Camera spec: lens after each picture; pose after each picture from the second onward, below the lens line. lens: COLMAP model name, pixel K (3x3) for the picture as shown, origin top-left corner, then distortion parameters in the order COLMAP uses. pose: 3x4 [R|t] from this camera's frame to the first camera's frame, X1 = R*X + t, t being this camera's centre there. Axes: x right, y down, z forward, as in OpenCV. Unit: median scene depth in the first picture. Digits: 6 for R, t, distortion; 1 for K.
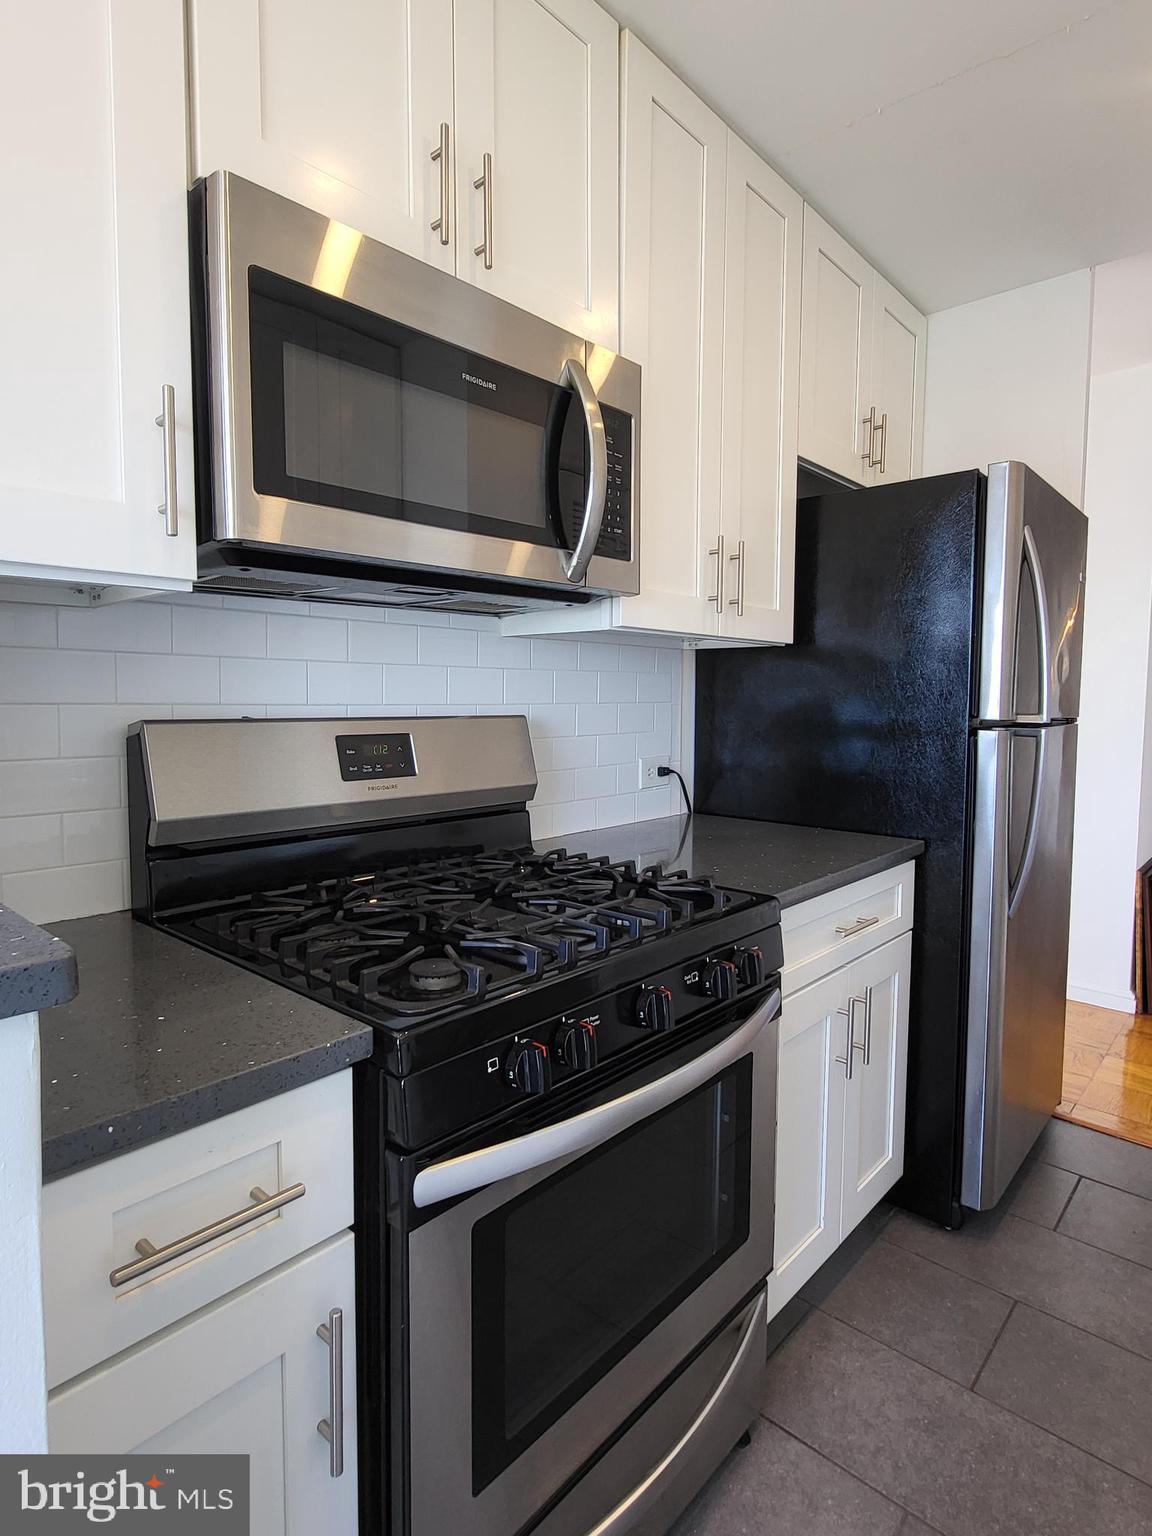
lens RADIAL K [[827.2, 0, 573.6], [0, 827.2, 752.8], [0, 0, 1]] dist [-0.000494, -0.002698]
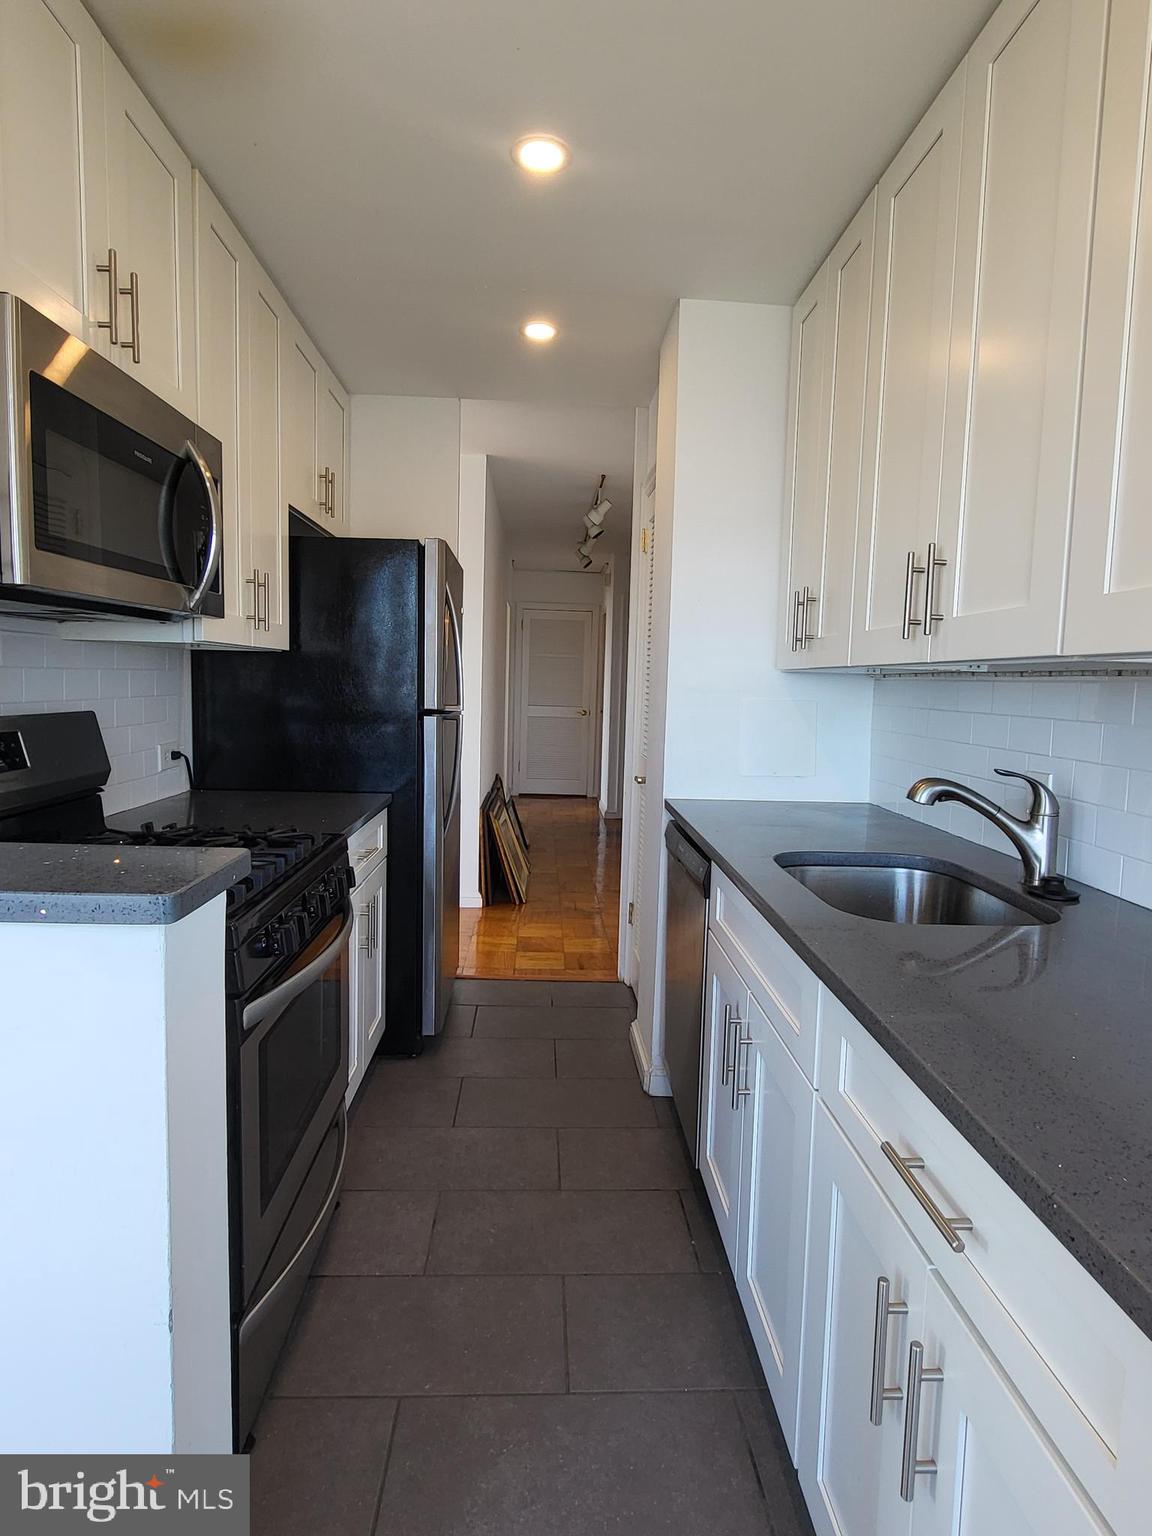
lens RADIAL K [[827.2, 0, 573.6], [0, 827.2, 752.8], [0, 0, 1]] dist [-0.000494, -0.002698]
pose [[0.715067, -0.048793, 0.697351, -0.361737], [0.027689, 0.998755, 0.041490, -0.015902], [-0.698507, -0.010359, 0.715528, -0.256691]]
